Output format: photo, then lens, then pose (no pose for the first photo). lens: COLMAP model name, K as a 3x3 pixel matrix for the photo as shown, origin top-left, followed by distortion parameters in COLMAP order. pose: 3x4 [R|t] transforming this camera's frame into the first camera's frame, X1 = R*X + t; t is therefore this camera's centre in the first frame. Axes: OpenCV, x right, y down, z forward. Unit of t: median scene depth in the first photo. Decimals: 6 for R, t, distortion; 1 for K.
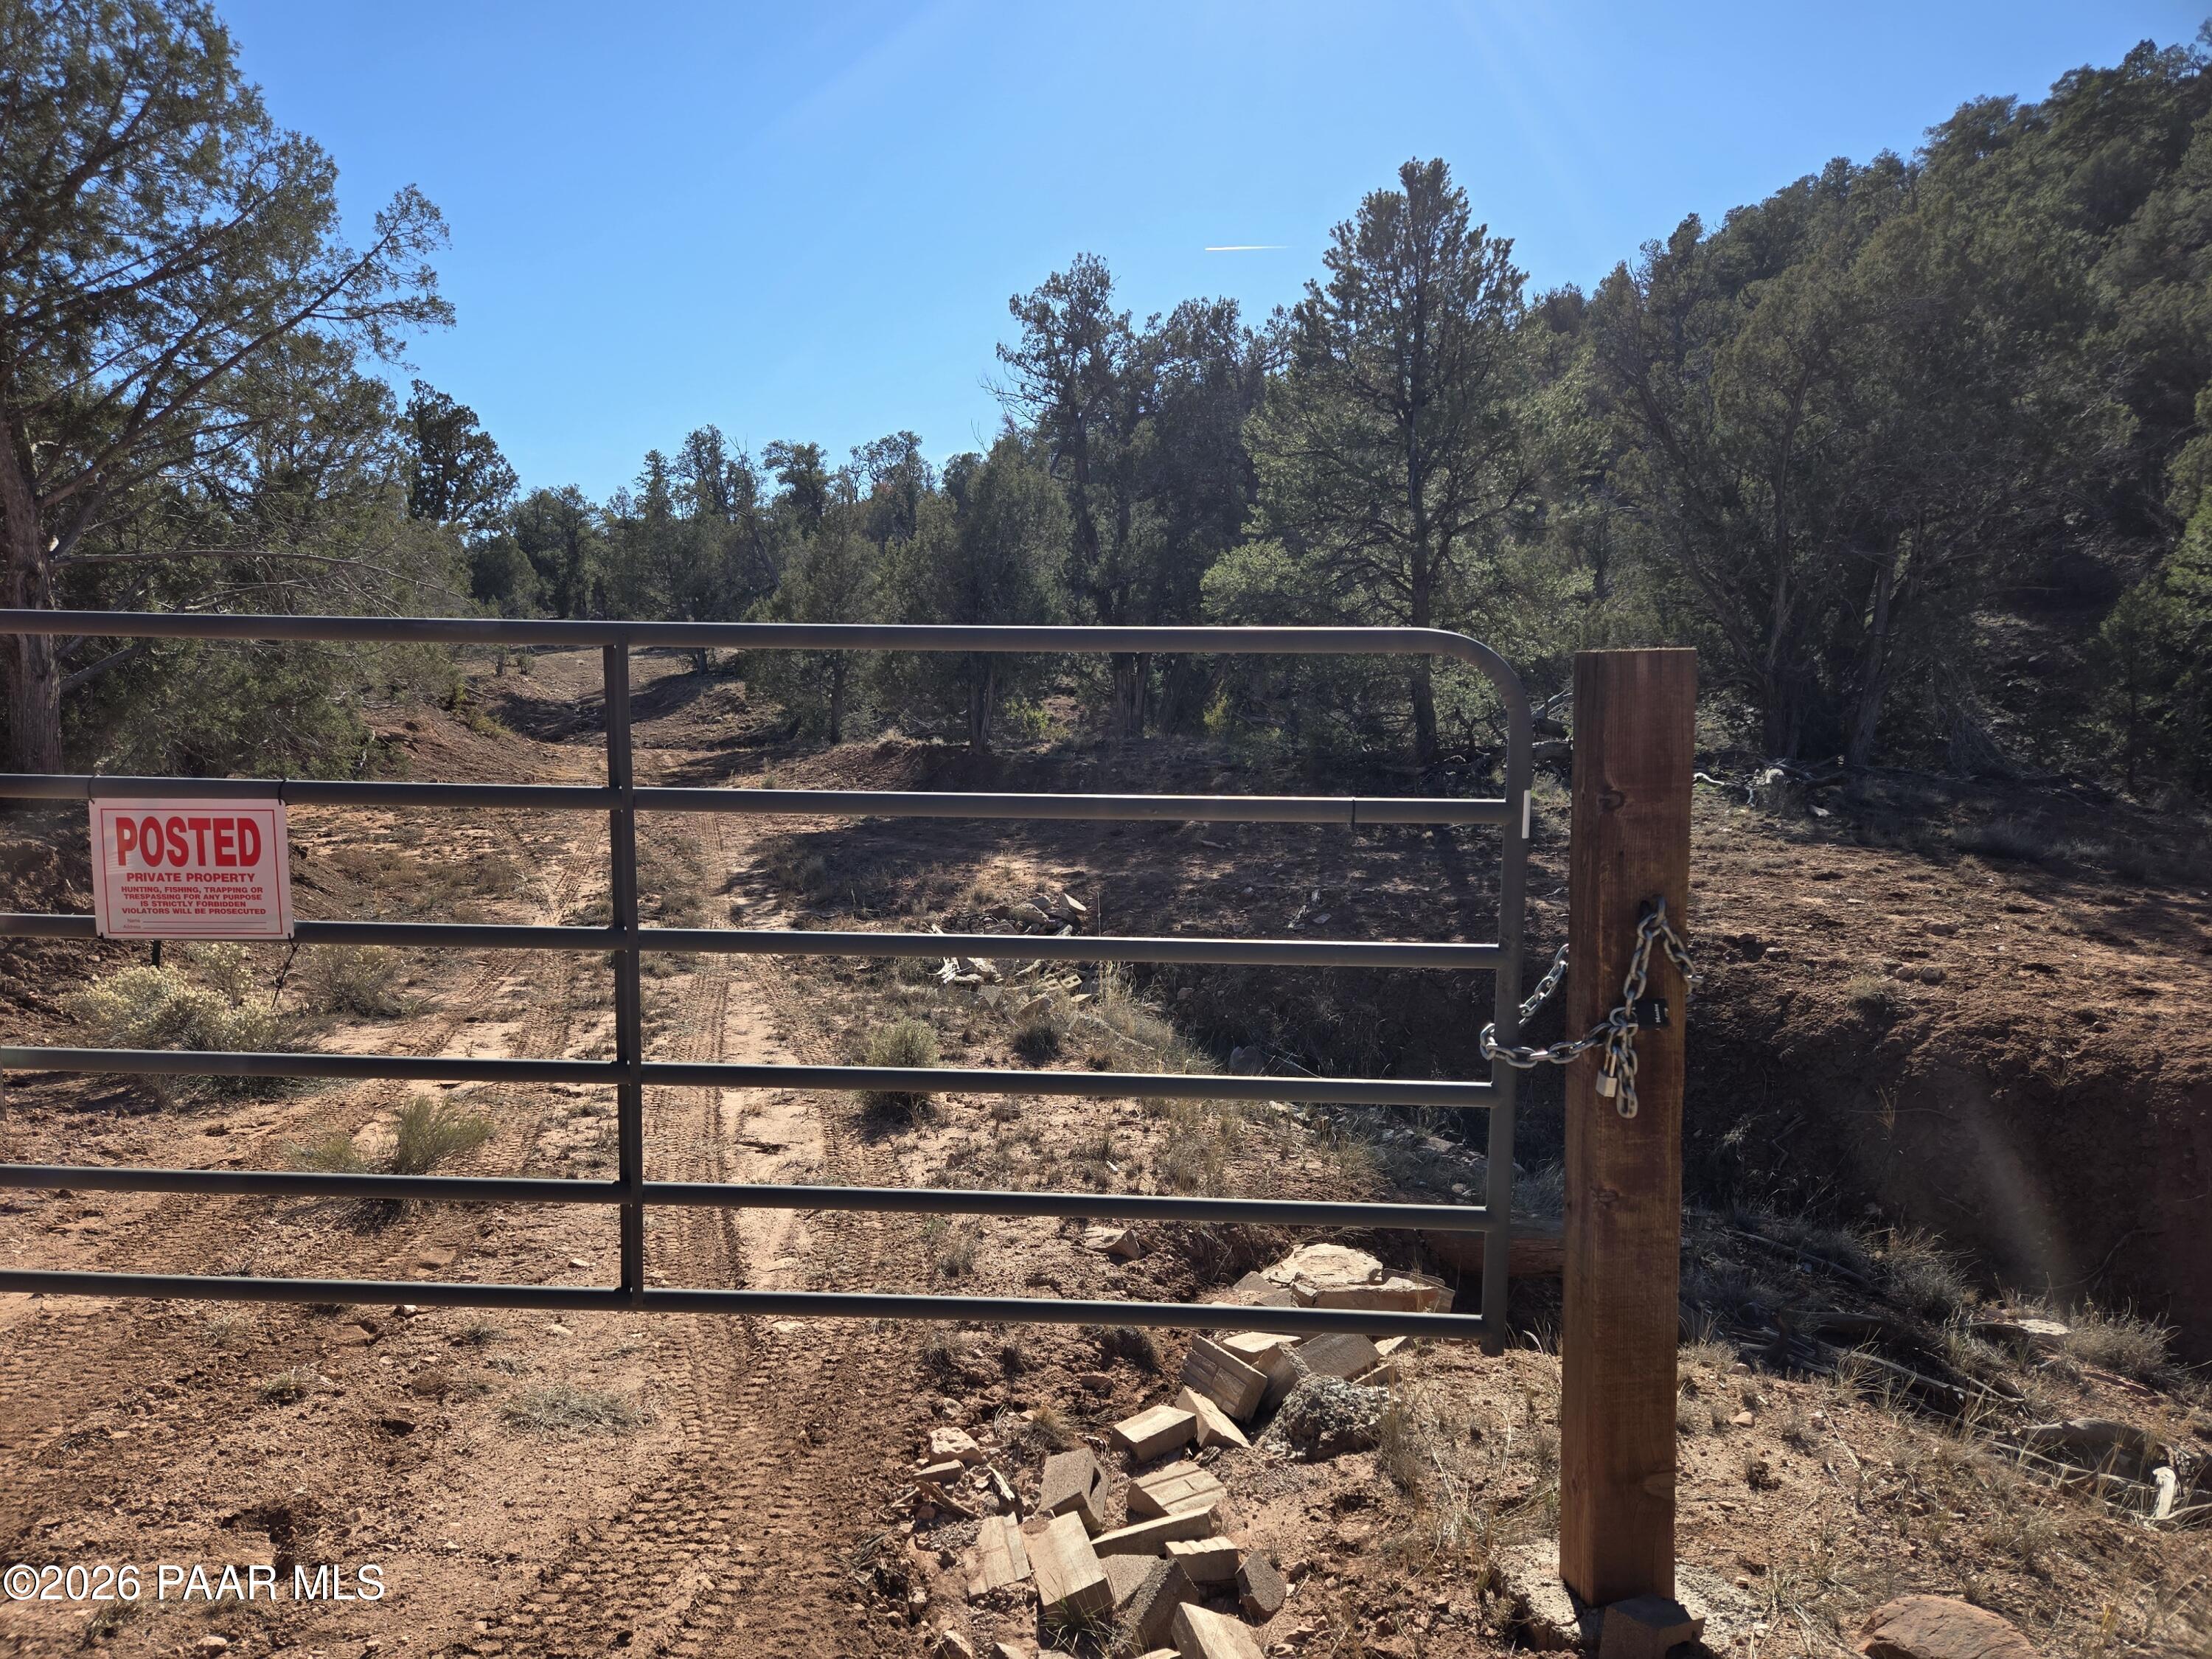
lens RADIAL K [[1528.3, 0, 1104.6], [0, 1528.3, 833.3], [0, 0, 1]] dist [0.082451, -0.080184]
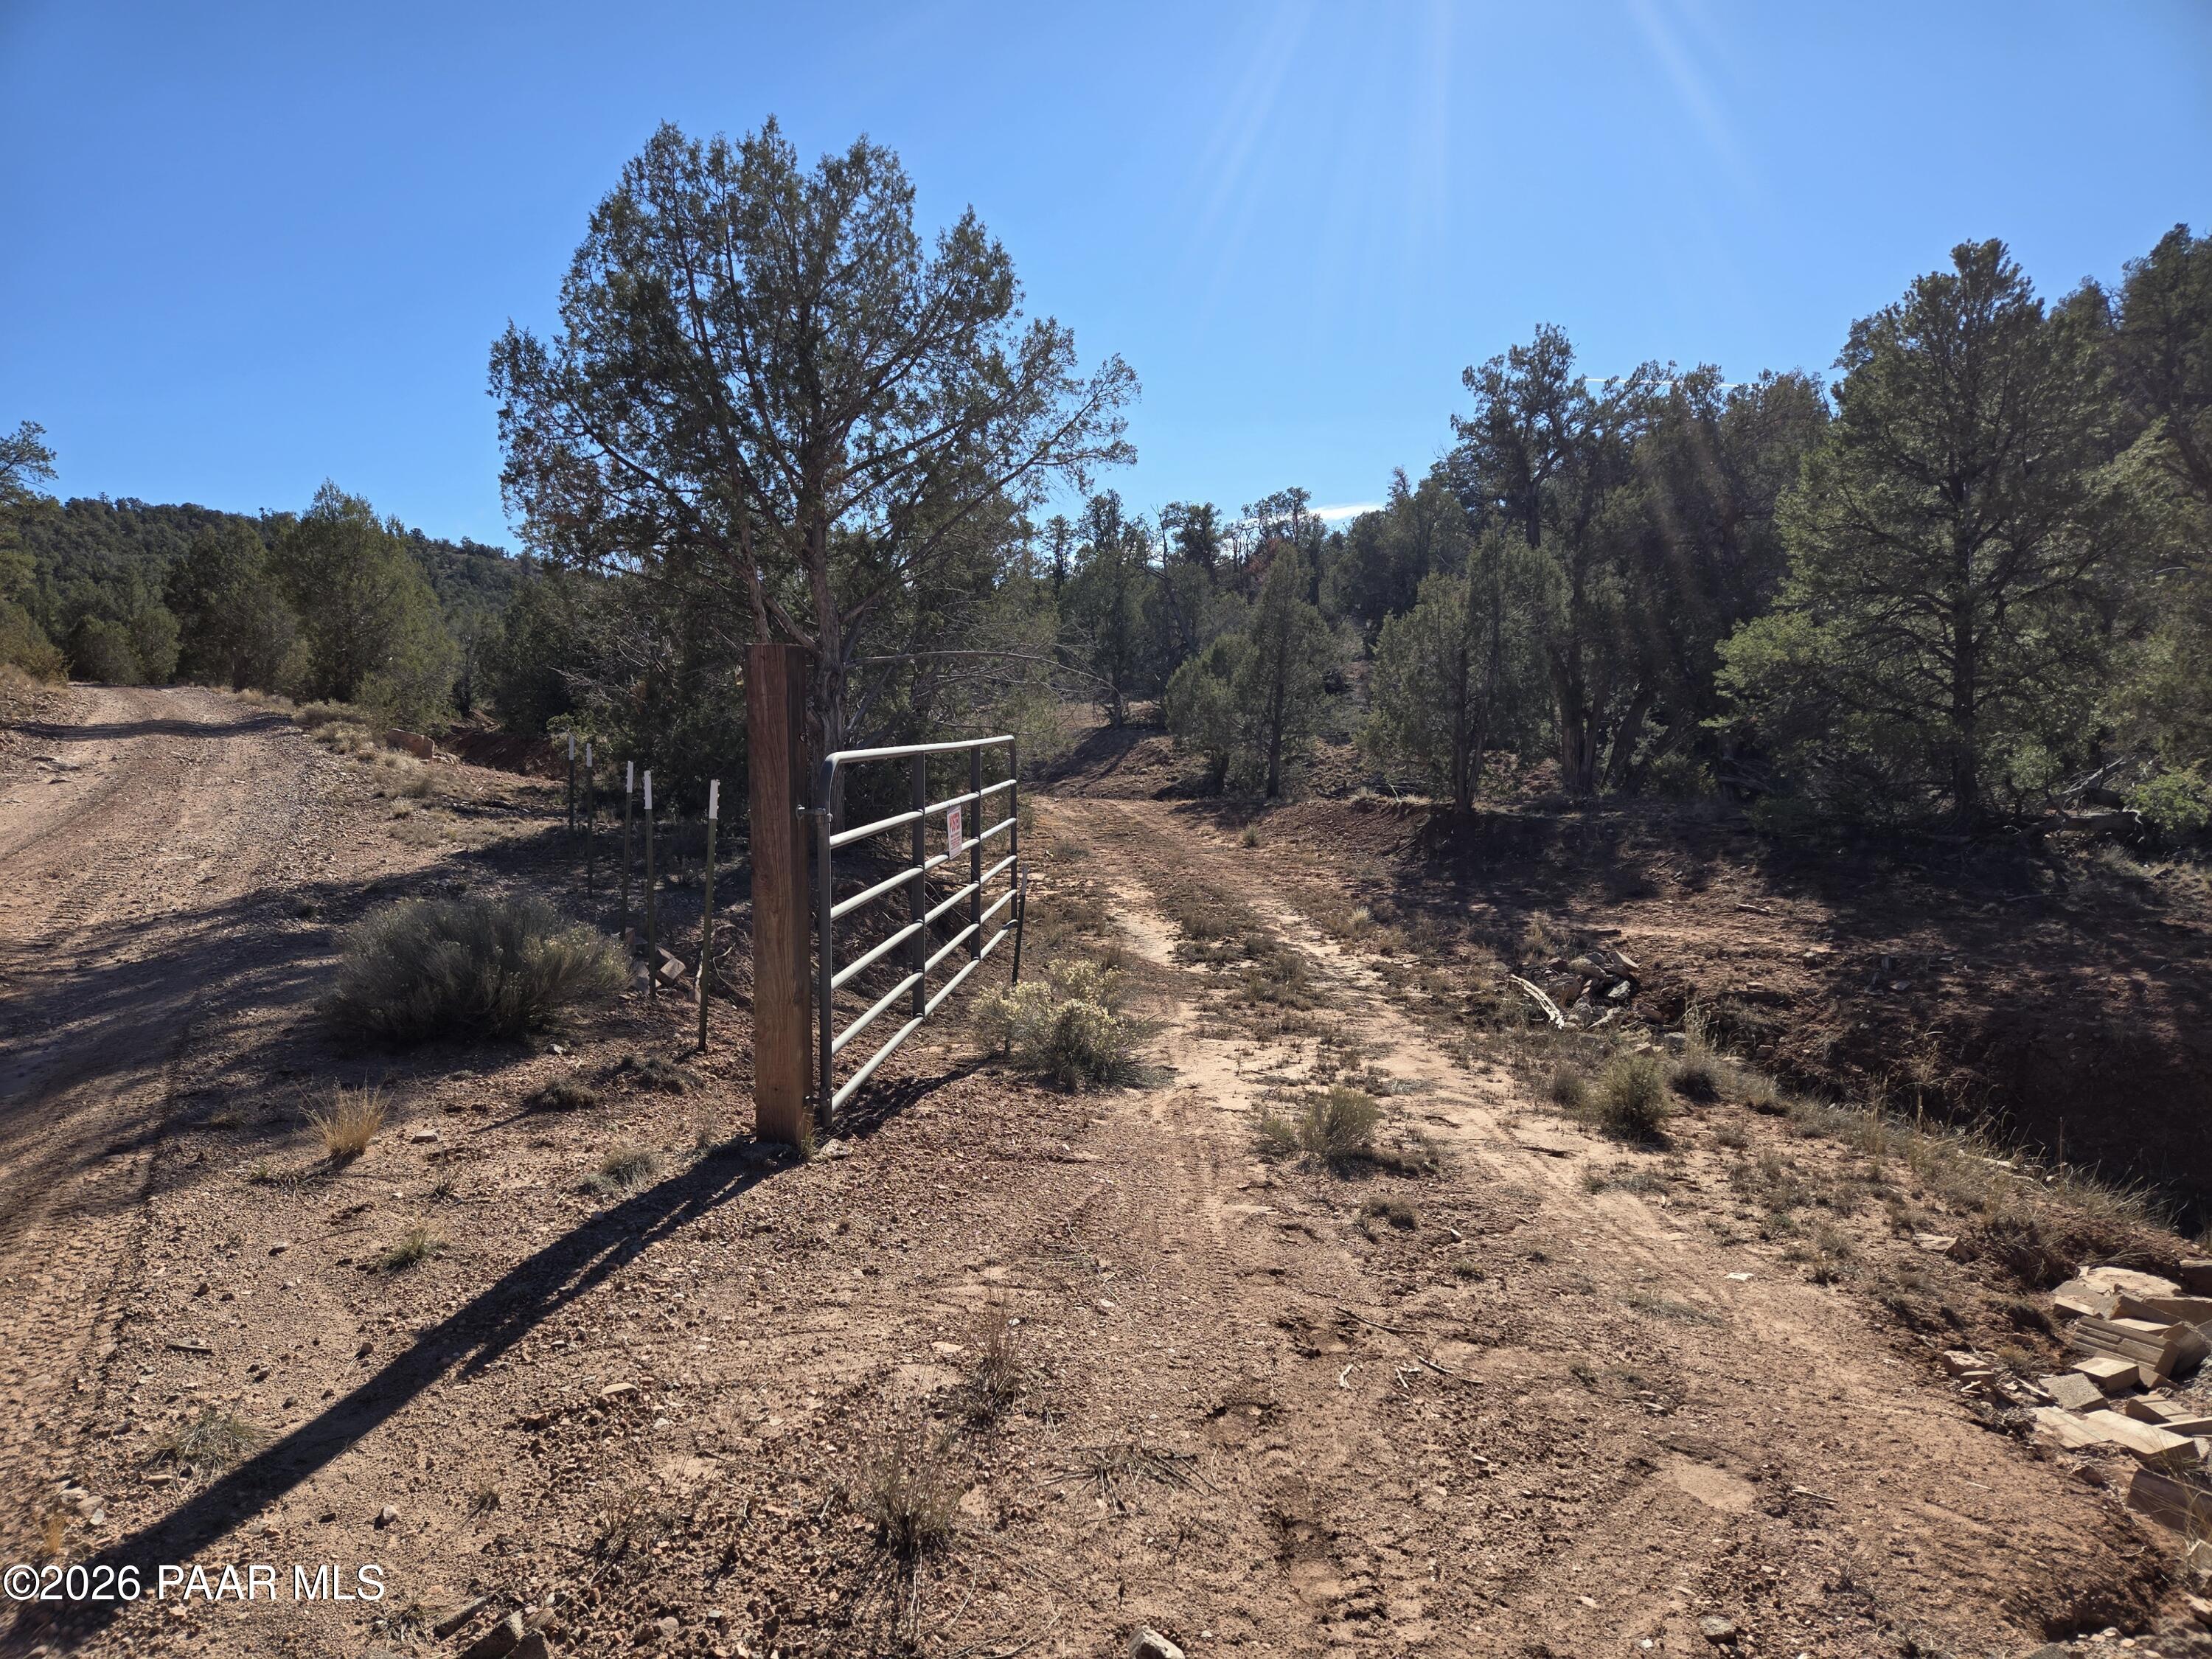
lens RADIAL K [[1528.3, 0, 1104.6], [0, 1528.3, 833.3], [0, 0, 1]] dist [0.082451, -0.080184]
pose [[0.973654, 0.018593, -0.227270, -0.107245], [-0.025437, 0.999306, -0.027224, -0.003432], [0.226606, 0.032288, 0.973451, -0.107536]]
